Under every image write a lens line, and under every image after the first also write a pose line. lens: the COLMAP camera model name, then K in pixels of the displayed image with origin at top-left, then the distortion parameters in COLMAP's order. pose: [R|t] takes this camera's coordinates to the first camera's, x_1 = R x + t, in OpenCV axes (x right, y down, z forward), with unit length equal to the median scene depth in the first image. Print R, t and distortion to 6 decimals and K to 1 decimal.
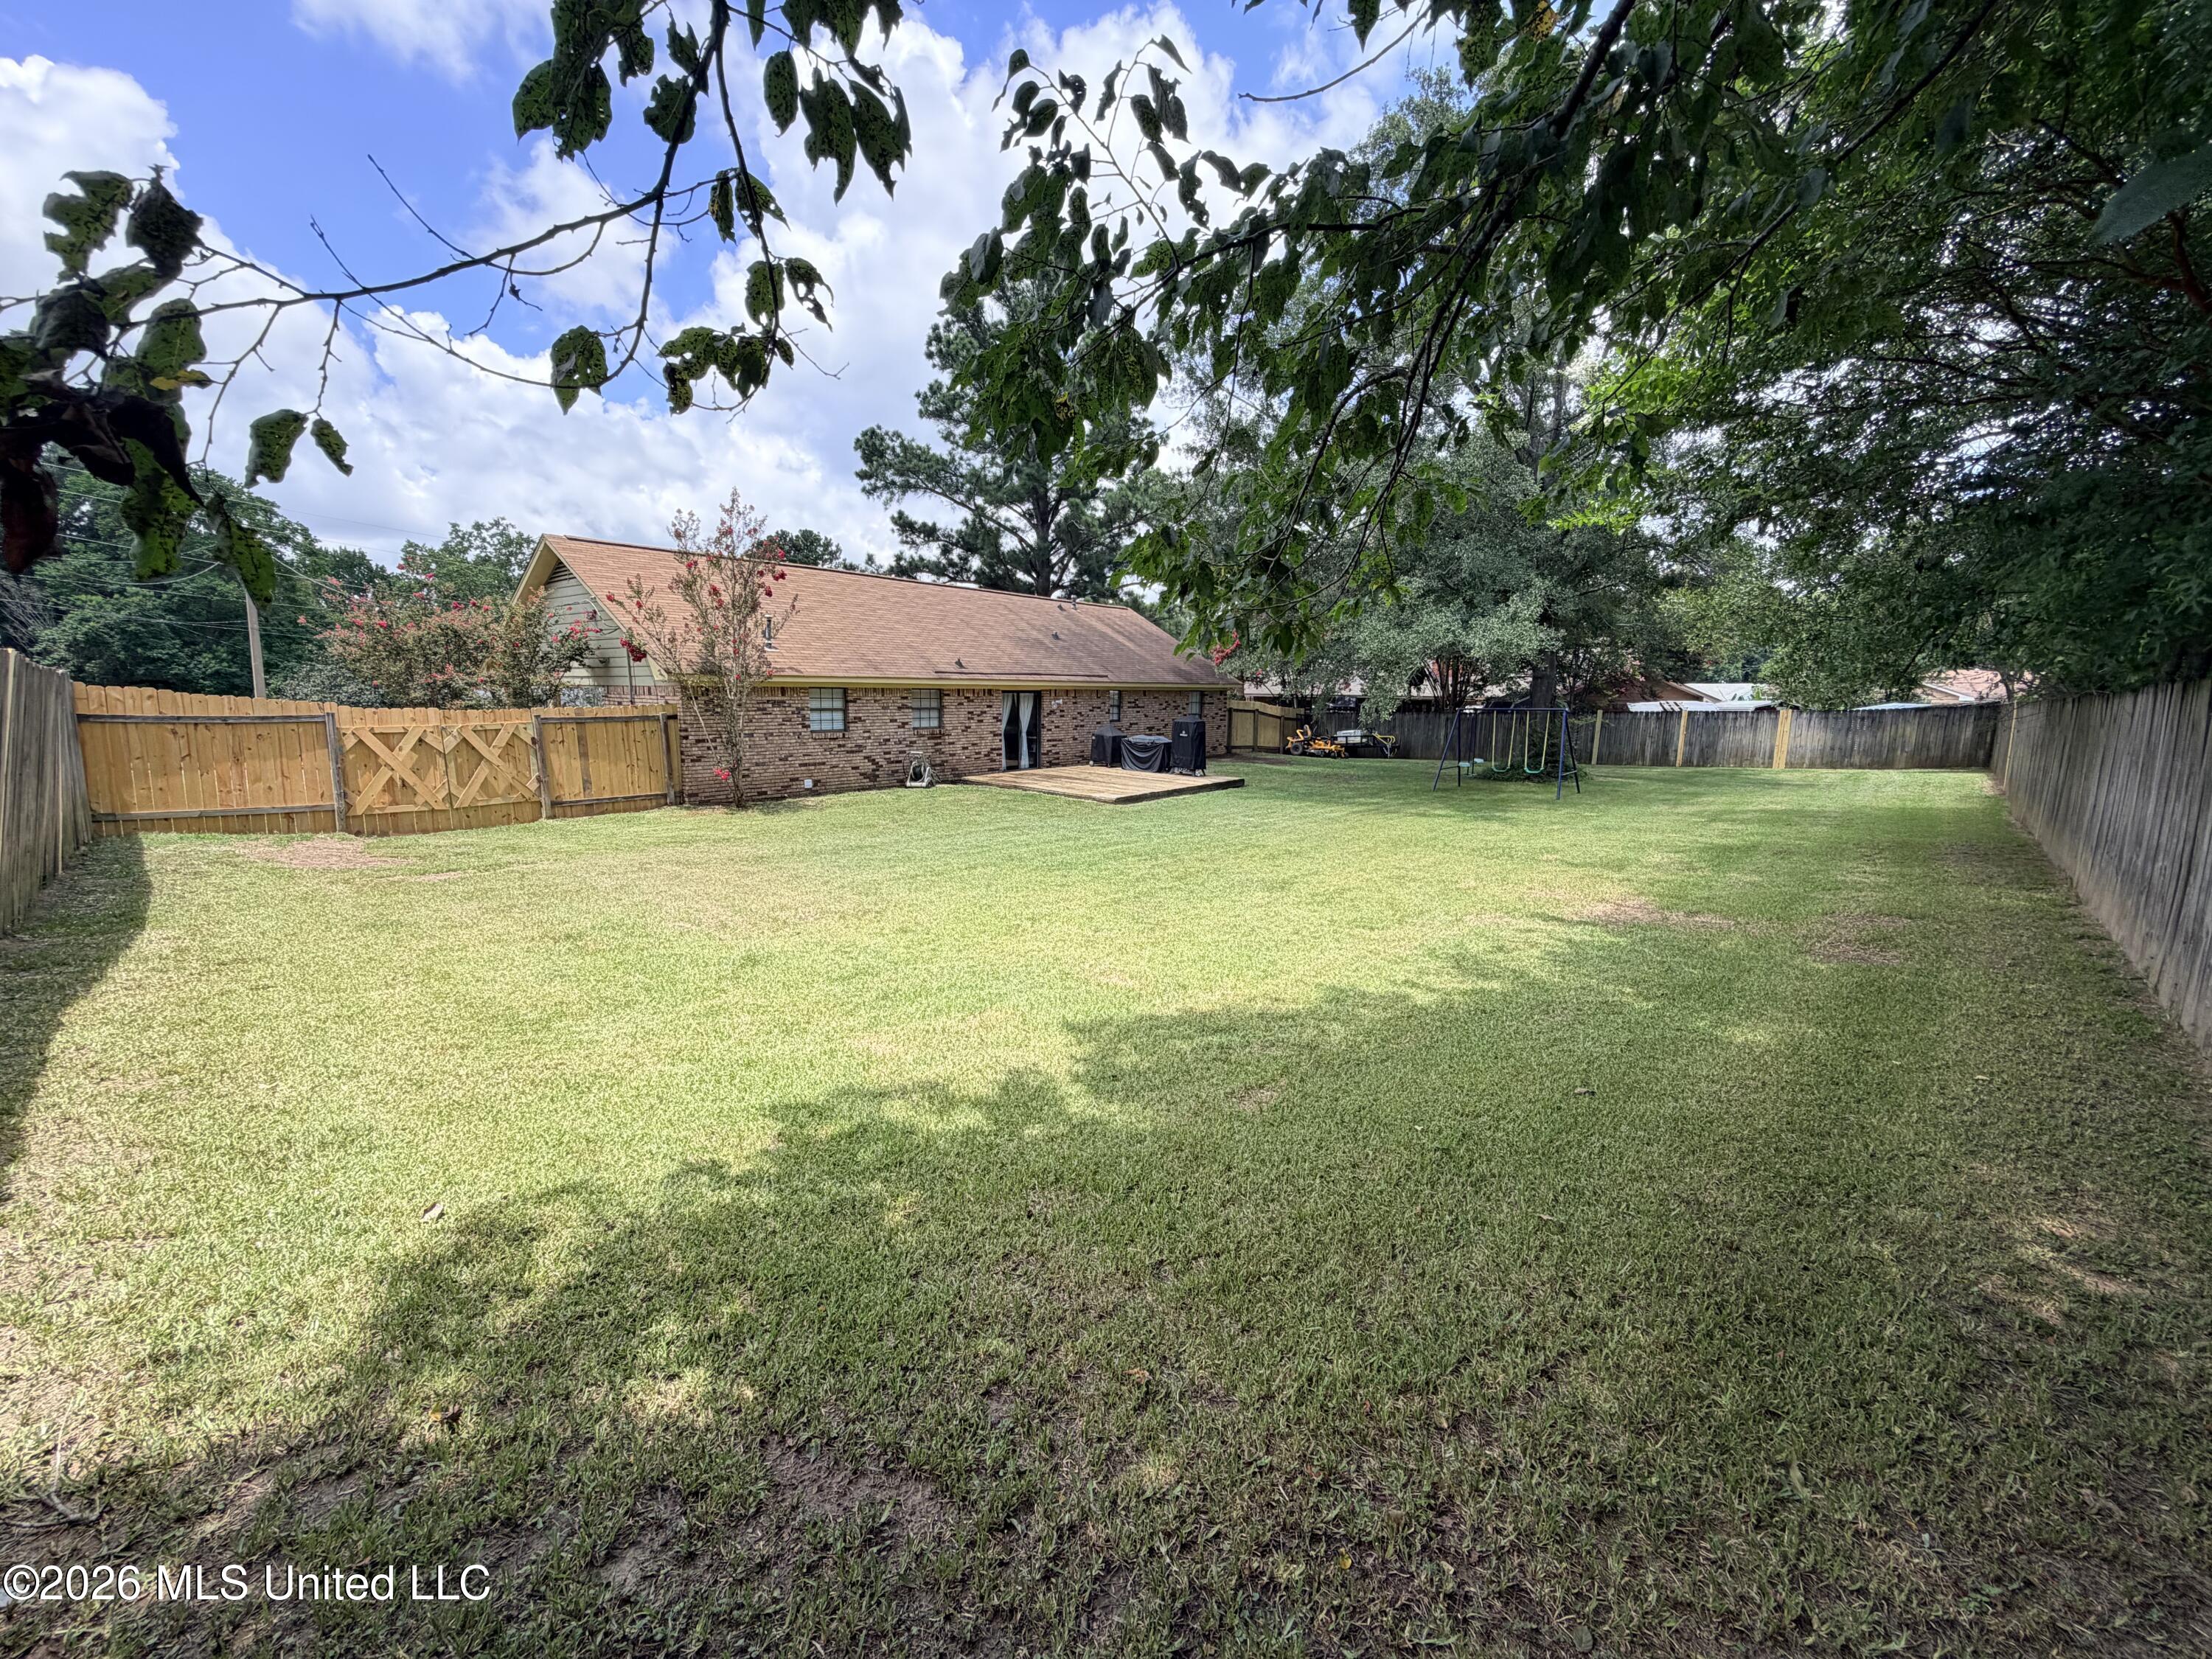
lens RADIAL K [[879.9, 0, 1100.6], [0, 879.9, 830.5], [0, 0, 1]] dist [-0.000828, 0.000963]
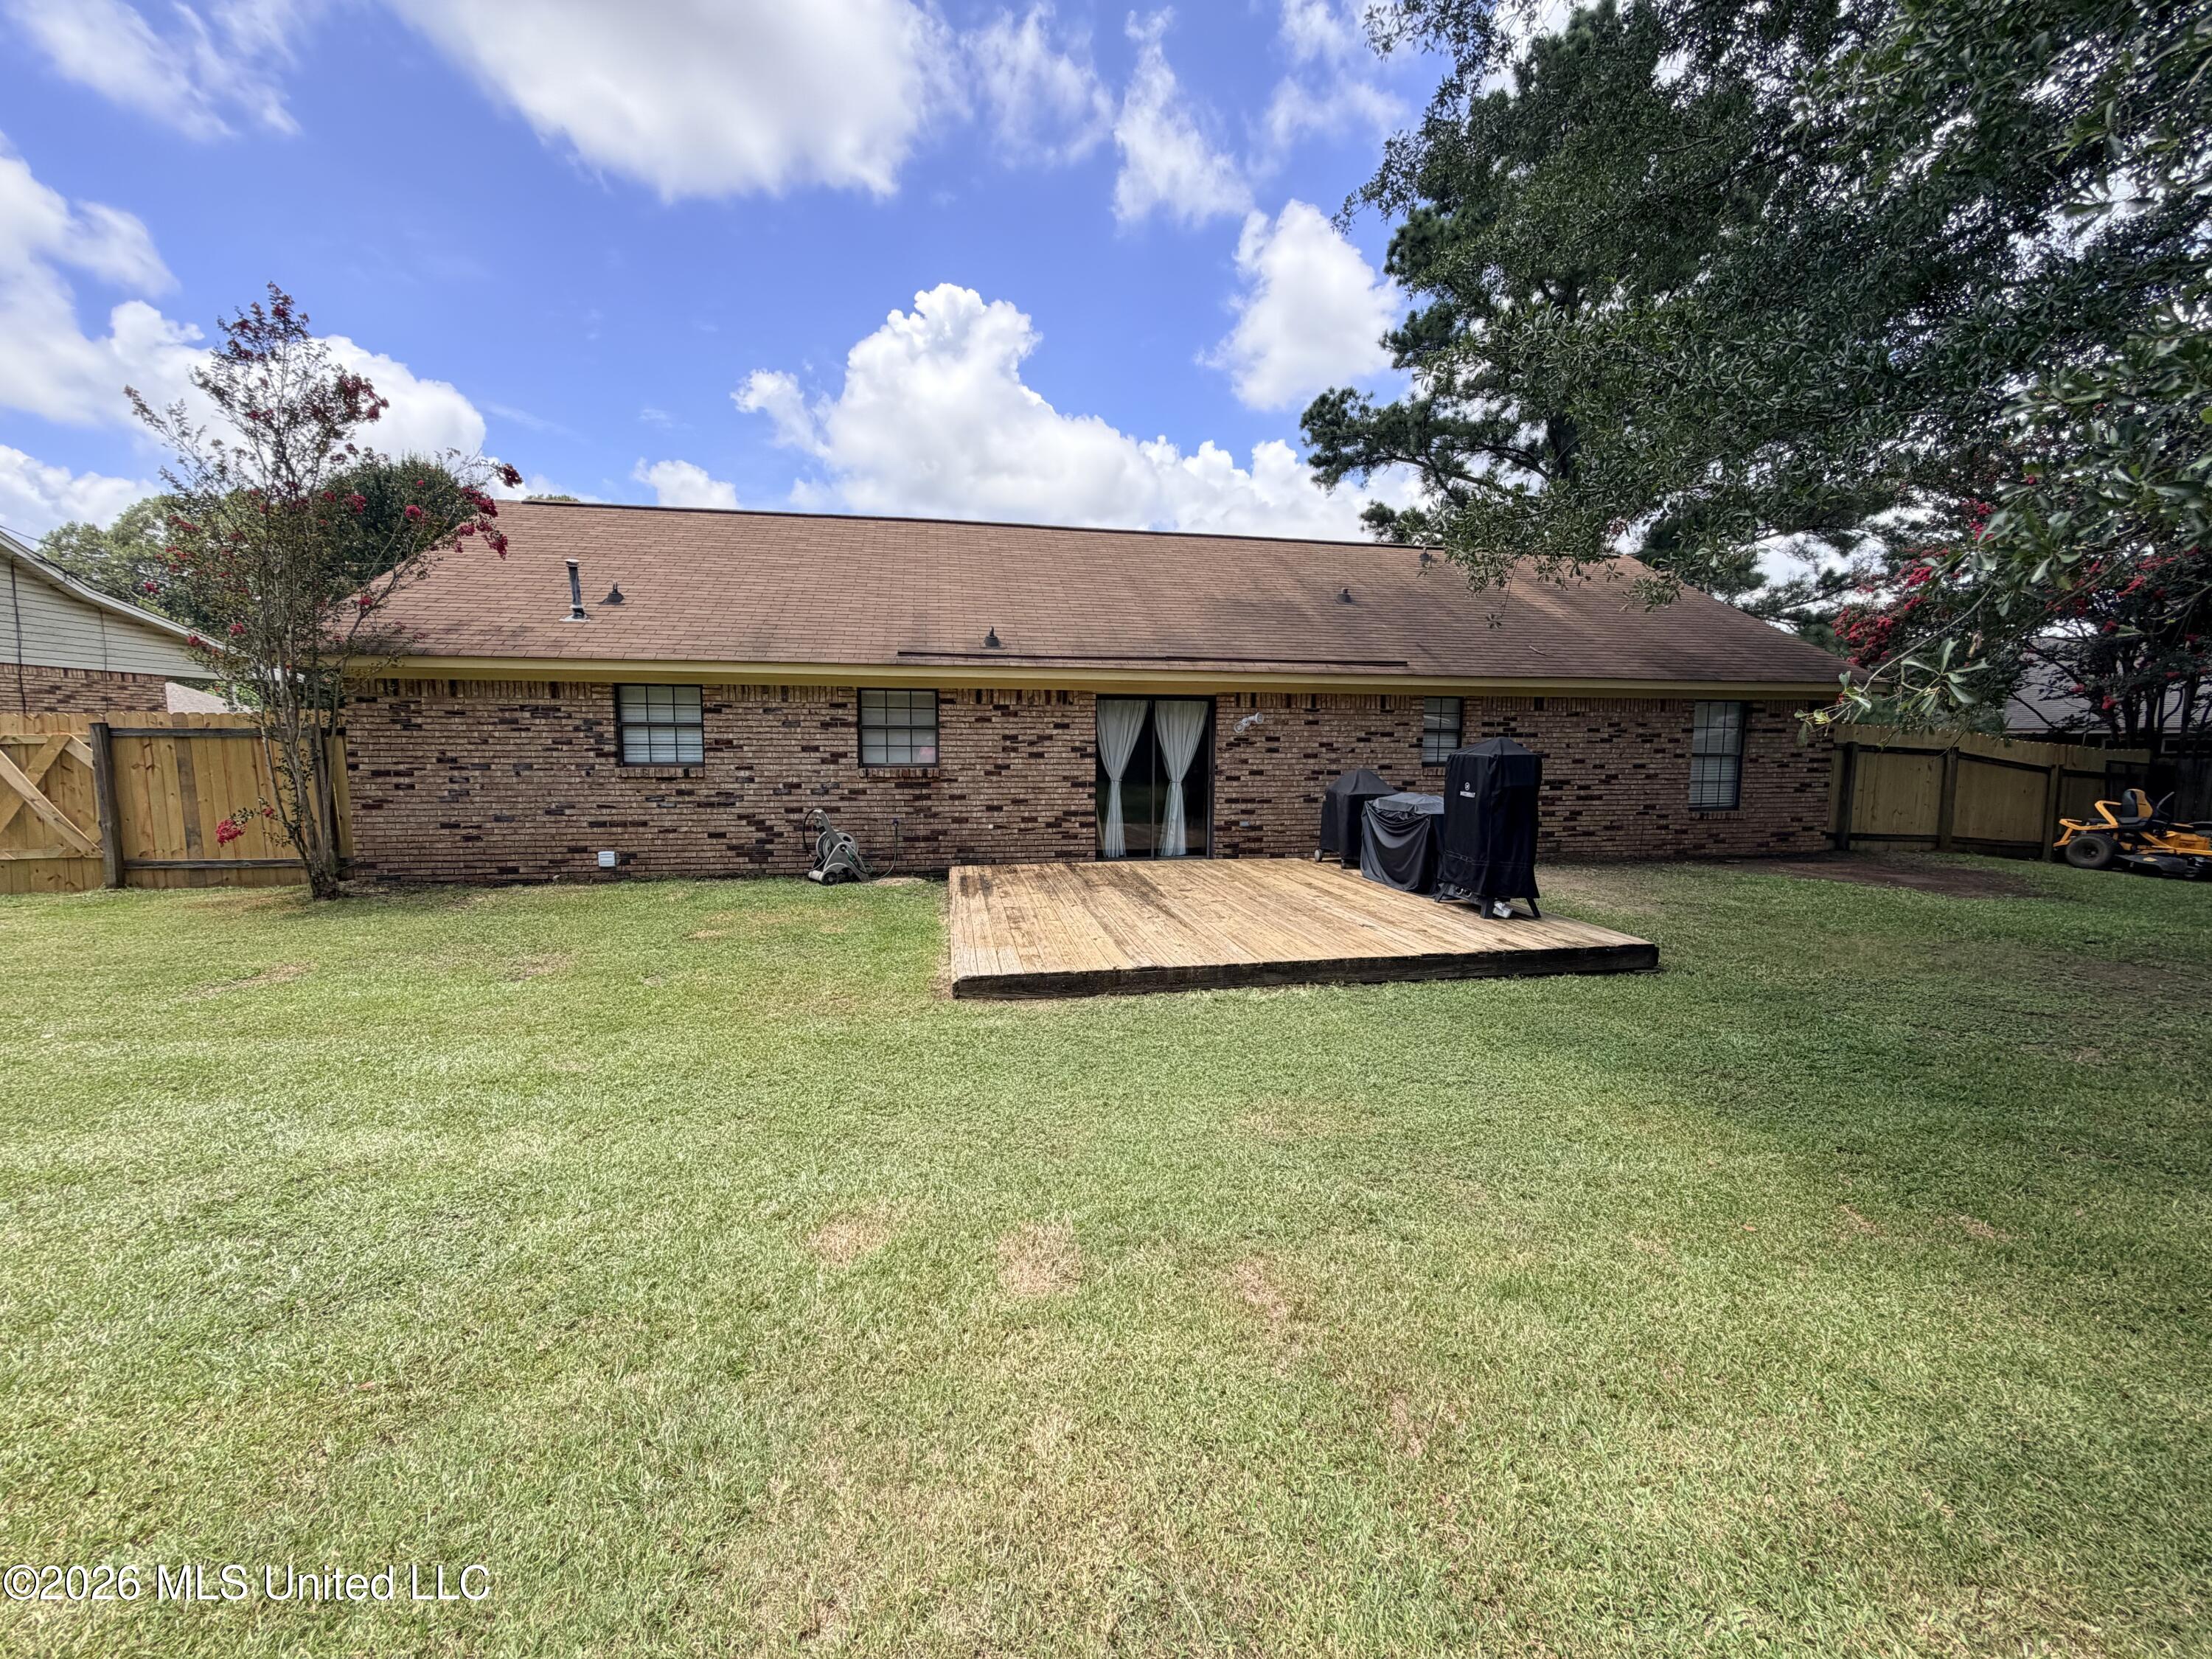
lens RADIAL K [[879.9, 0, 1106.9], [0, 879.9, 823.4], [0, 0, 1]] dist [-0.000828, 0.000963]
pose [[0.763503, 0.049103, -0.643935, 0.210493], [-0.098960, 0.994225, -0.041520, -0.069157], [0.638177, 0.095424, 0.763953, 0.647773]]
